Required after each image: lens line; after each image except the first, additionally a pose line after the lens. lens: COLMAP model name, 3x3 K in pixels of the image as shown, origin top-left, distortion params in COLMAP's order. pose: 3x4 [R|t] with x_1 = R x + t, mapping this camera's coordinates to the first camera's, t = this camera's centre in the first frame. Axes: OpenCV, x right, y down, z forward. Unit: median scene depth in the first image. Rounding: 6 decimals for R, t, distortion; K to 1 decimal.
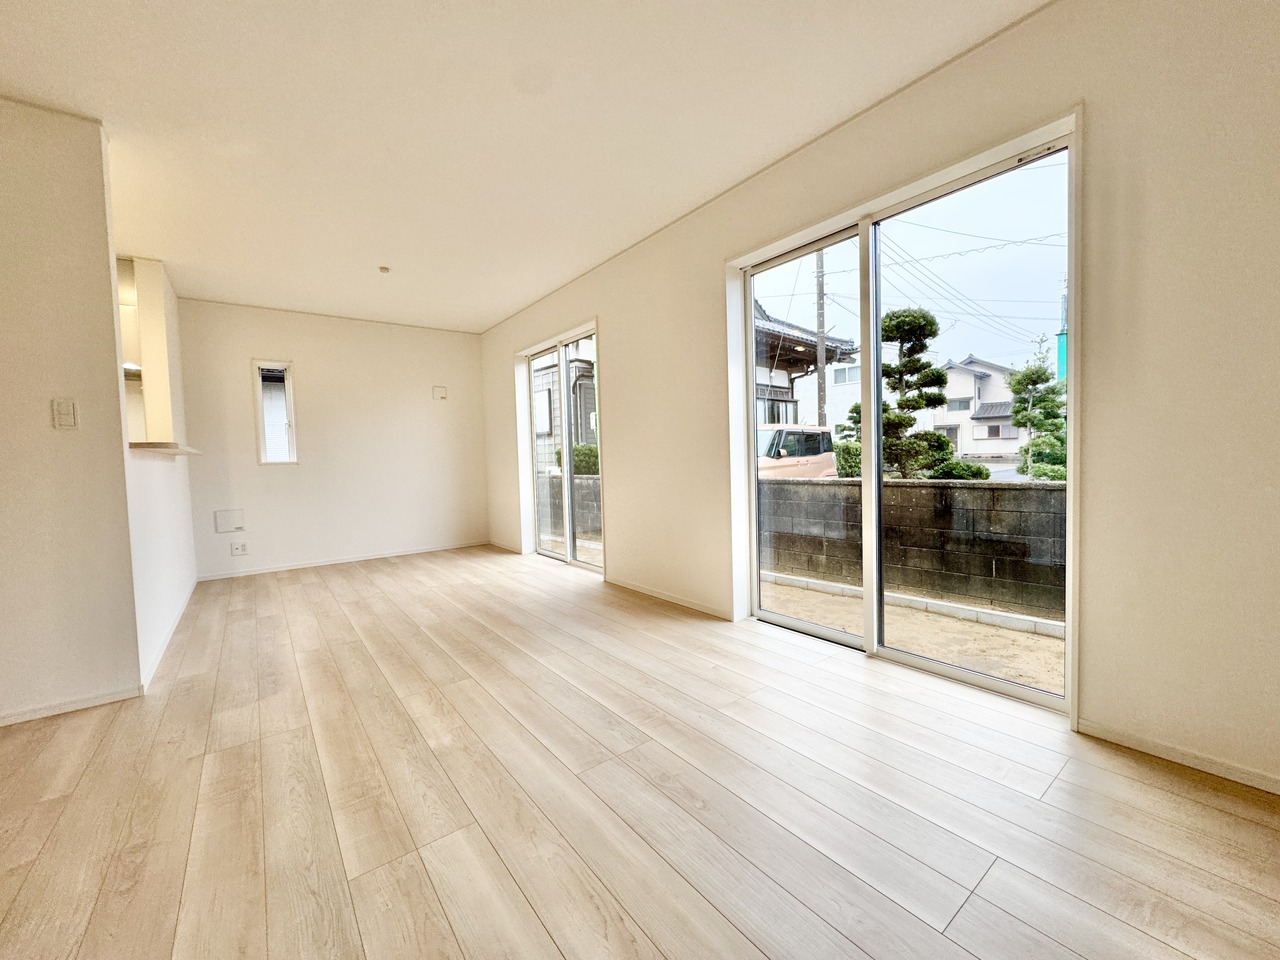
lens RADIAL K [[509.3, 0, 640.0], [0, 509.3, 480.0], [0, 0, 1]] dist [-0.000391, -0.000106]
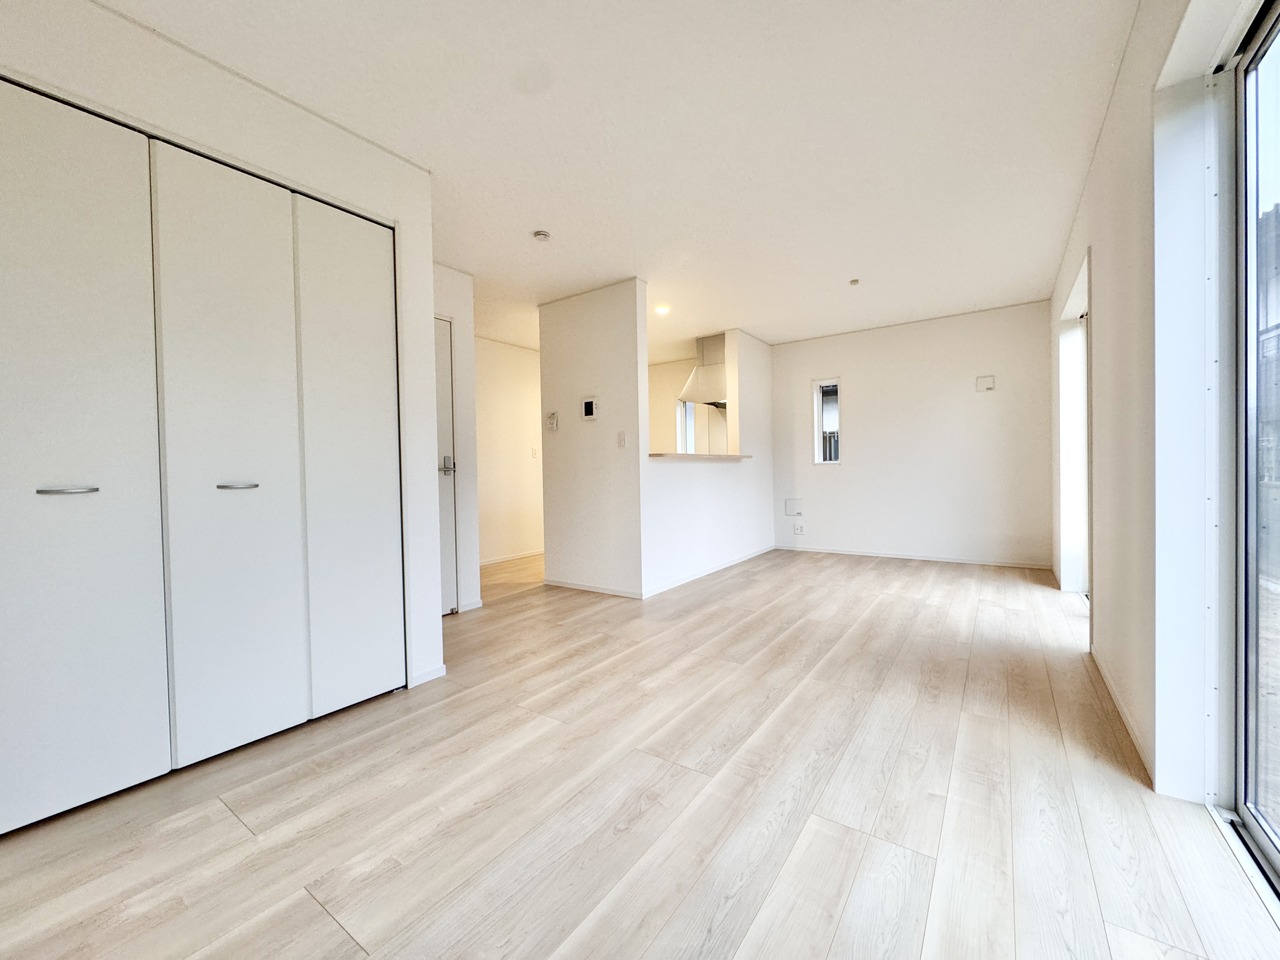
lens RADIAL K [[509.3, 0, 640.0], [0, 509.3, 480.0], [0, 0, 1]] dist [-0.000391, -0.000106]
pose [[0.296875, 0.041442, -0.954017, 0.544141], [-0.031845, 0.998932, 0.033484, -0.034945], [0.954385, 0.020440, 0.297877, 0.380650]]
